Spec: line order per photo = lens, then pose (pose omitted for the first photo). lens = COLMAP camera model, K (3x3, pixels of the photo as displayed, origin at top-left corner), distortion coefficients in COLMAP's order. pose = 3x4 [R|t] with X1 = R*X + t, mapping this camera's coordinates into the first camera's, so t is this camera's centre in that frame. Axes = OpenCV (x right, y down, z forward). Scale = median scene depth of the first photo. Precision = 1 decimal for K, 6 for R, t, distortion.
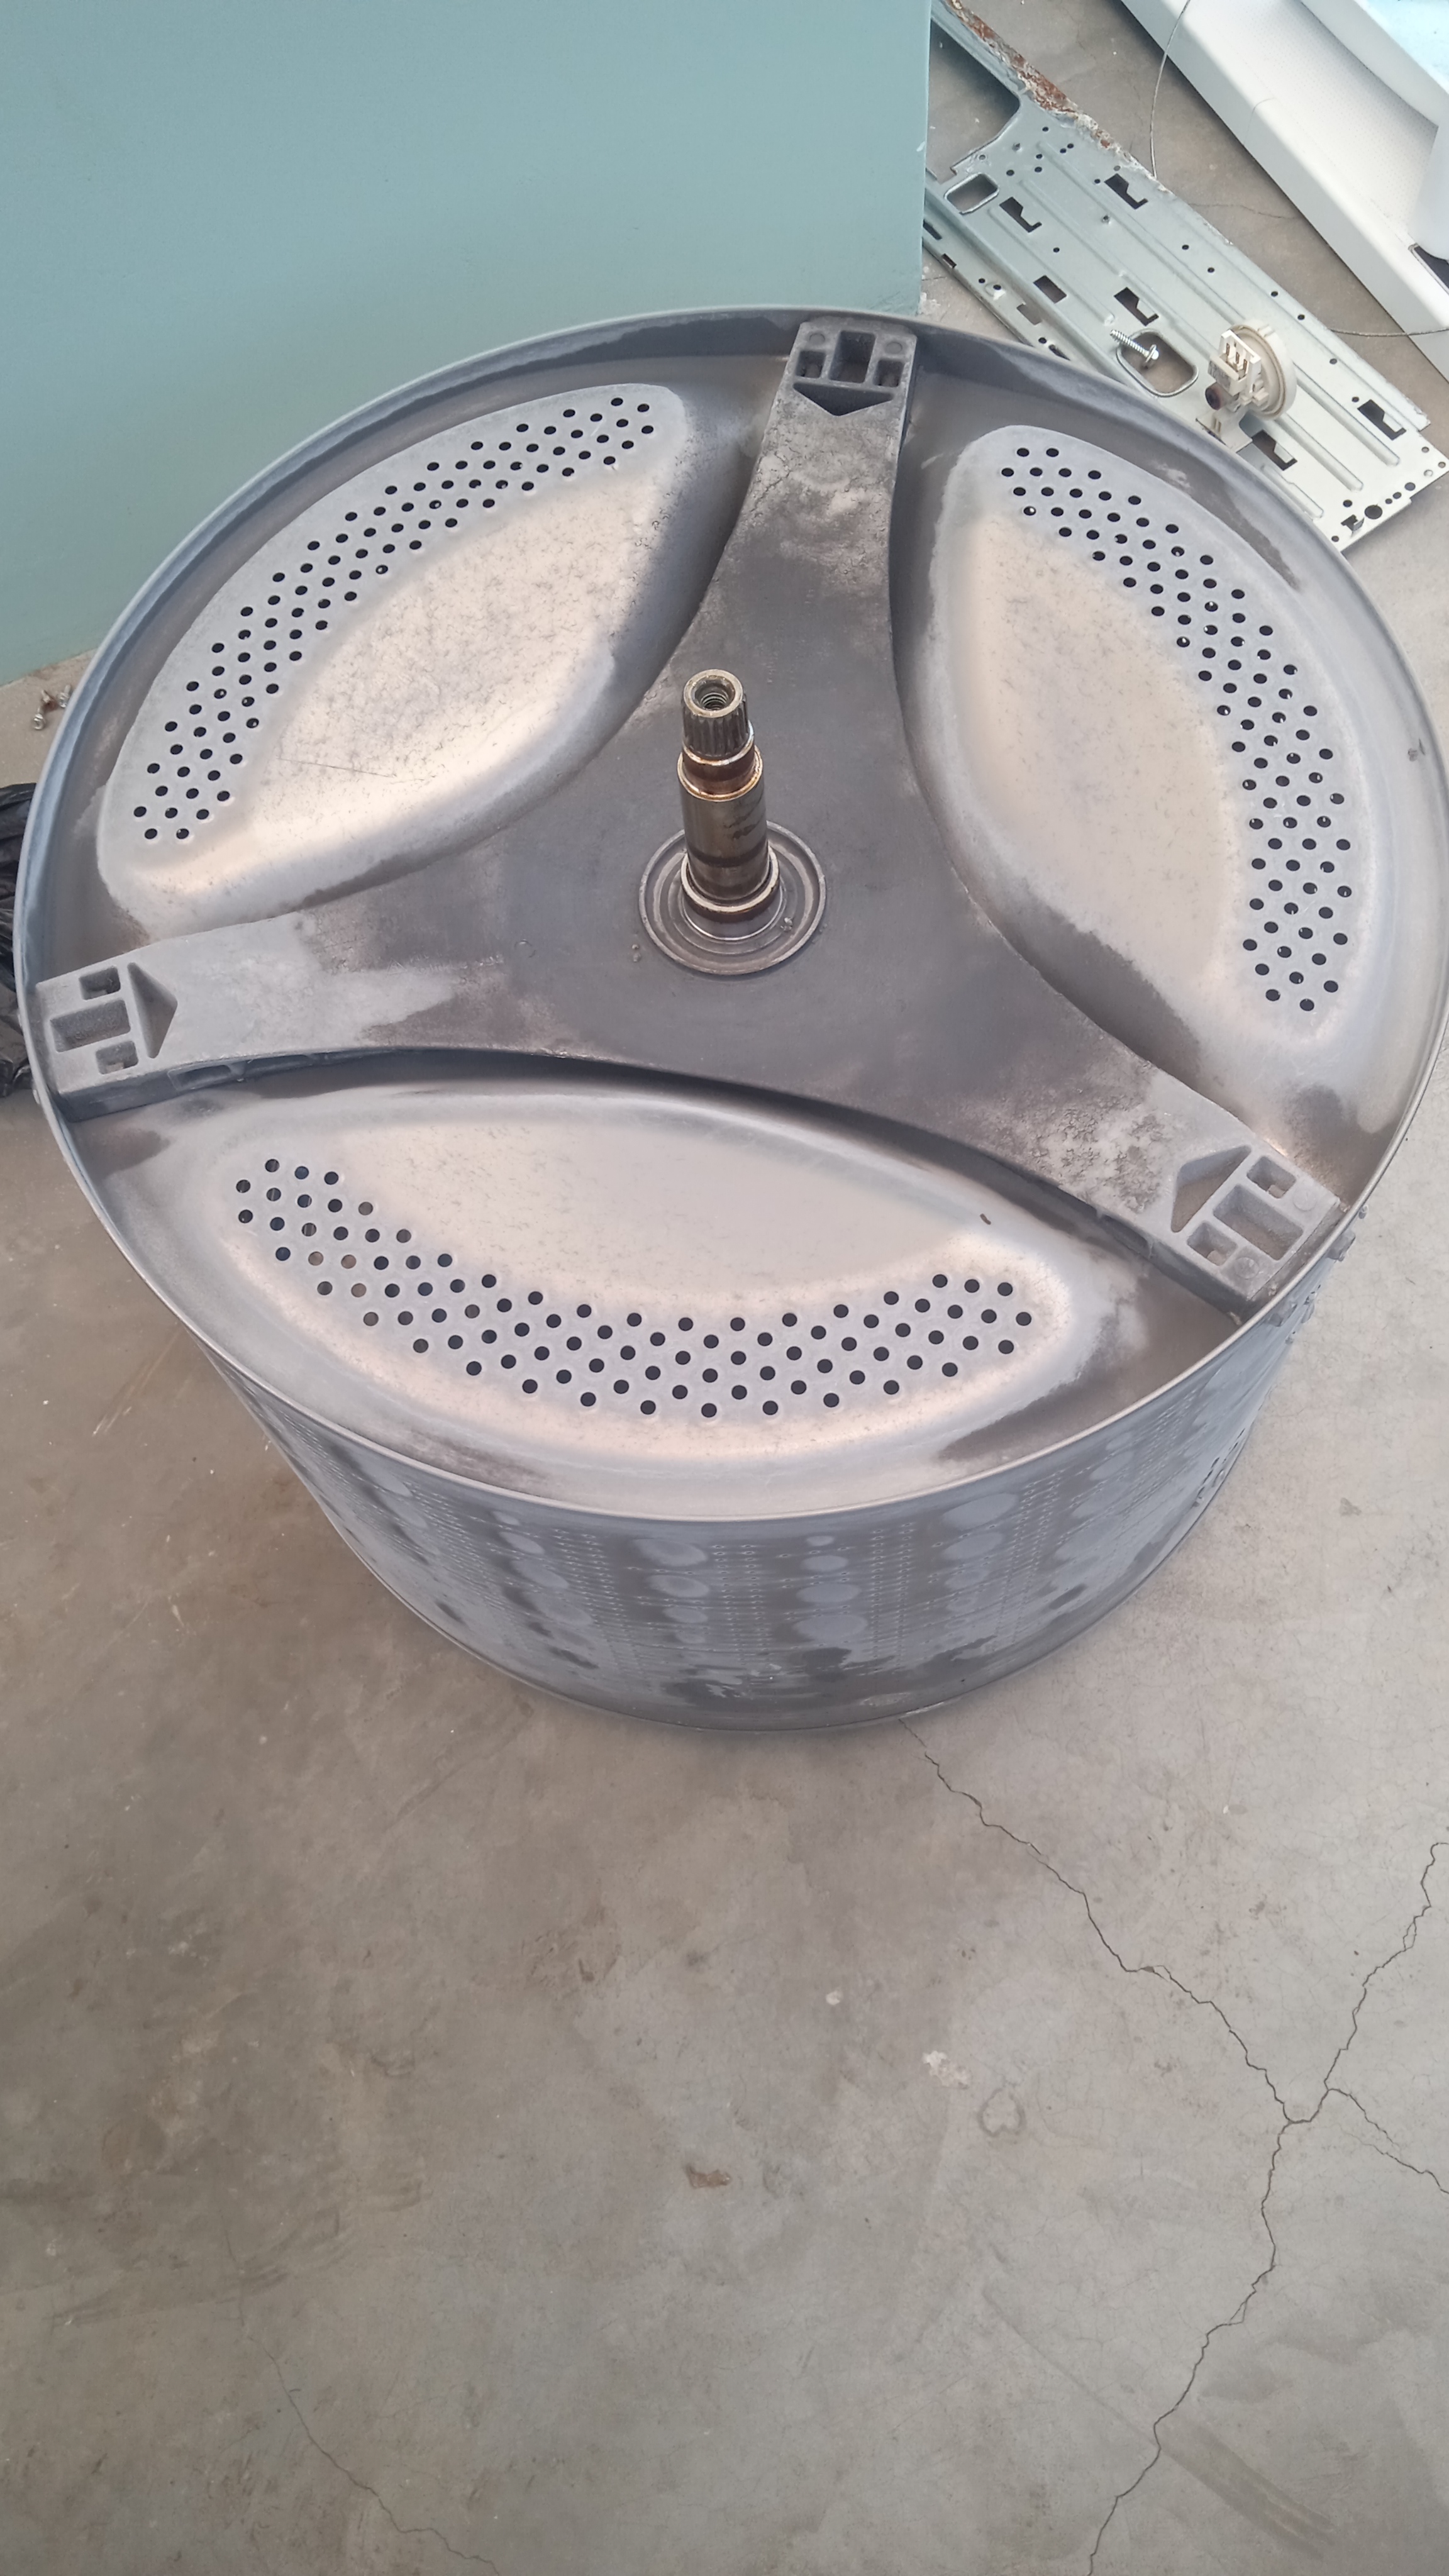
lens RADIAL K [[2030.2, 0, 714.7], [0, 2030.2, 1309.1], [0, 0, 1]] dist [0.063897, -0.081423]
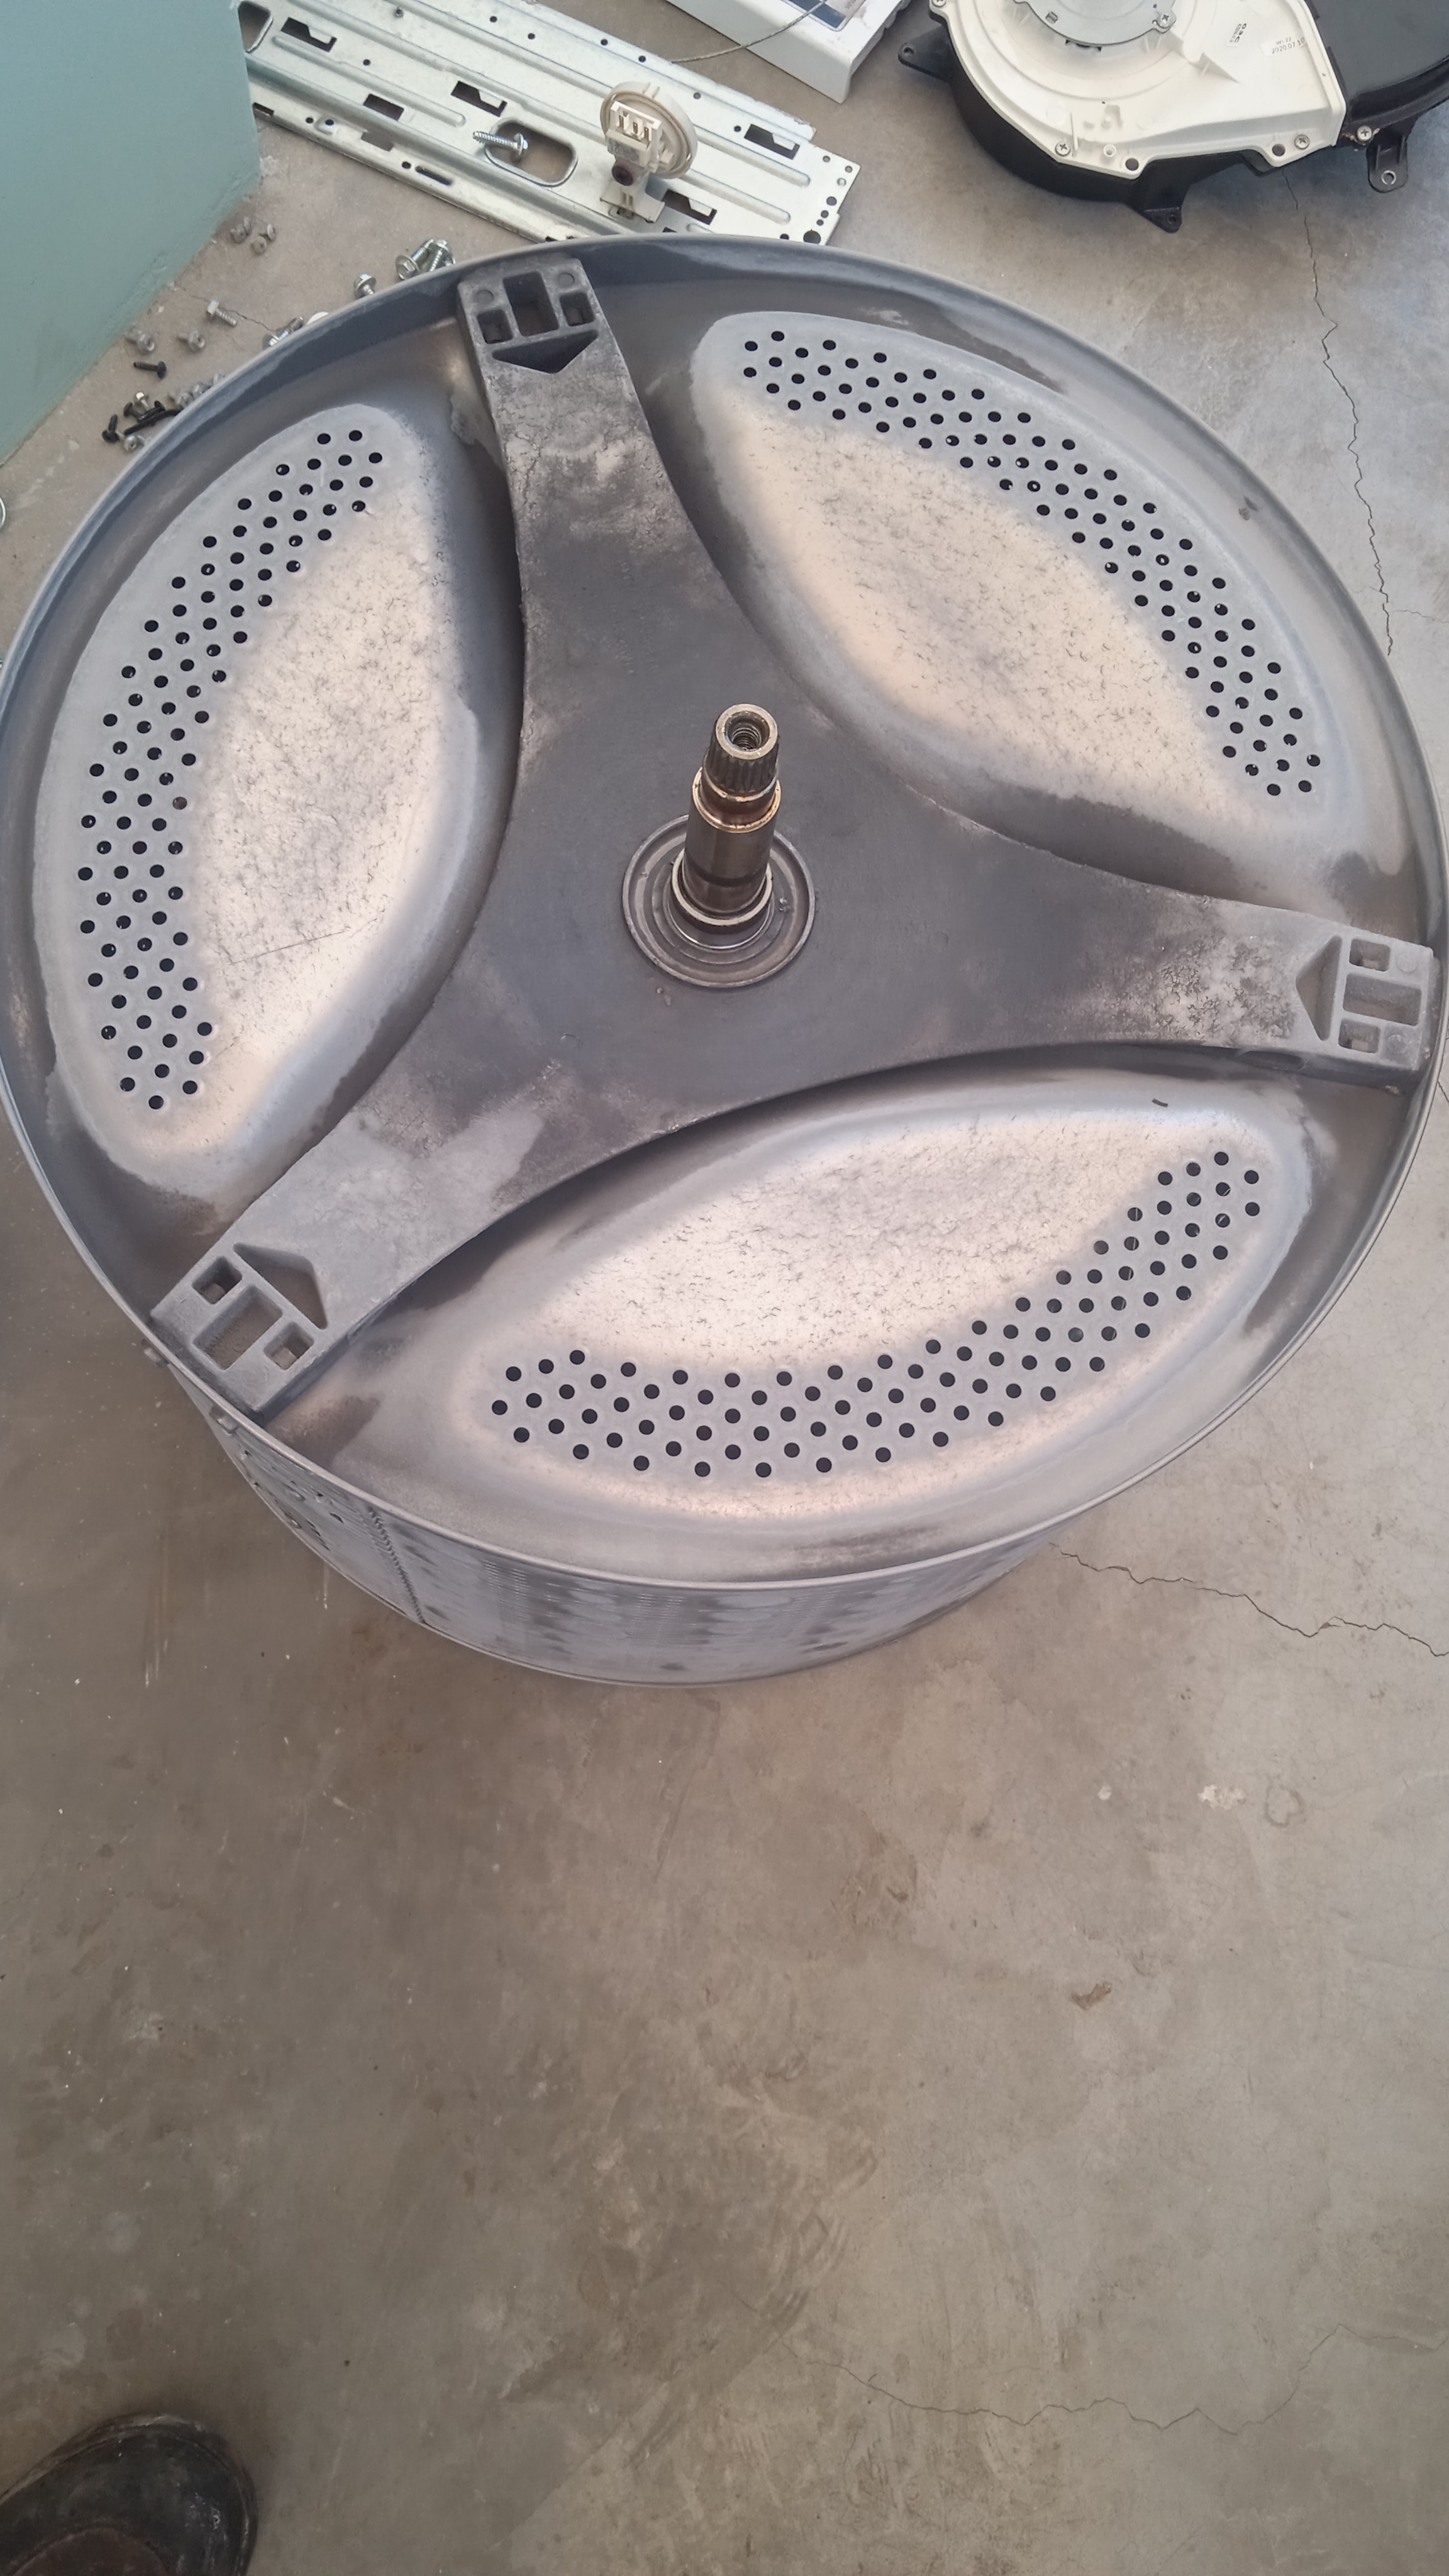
lens RADIAL K [[2030.2, 0, 714.7], [0, 2030.2, 1309.1], [0, 0, 1]] dist [0.063897, -0.081423]
pose [[0.853930, -0.455518, 0.251608, -0.321984], [0.418903, 0.888571, 0.186982, -0.209202], [-0.308745, -0.054270, 0.949595, 0.067133]]
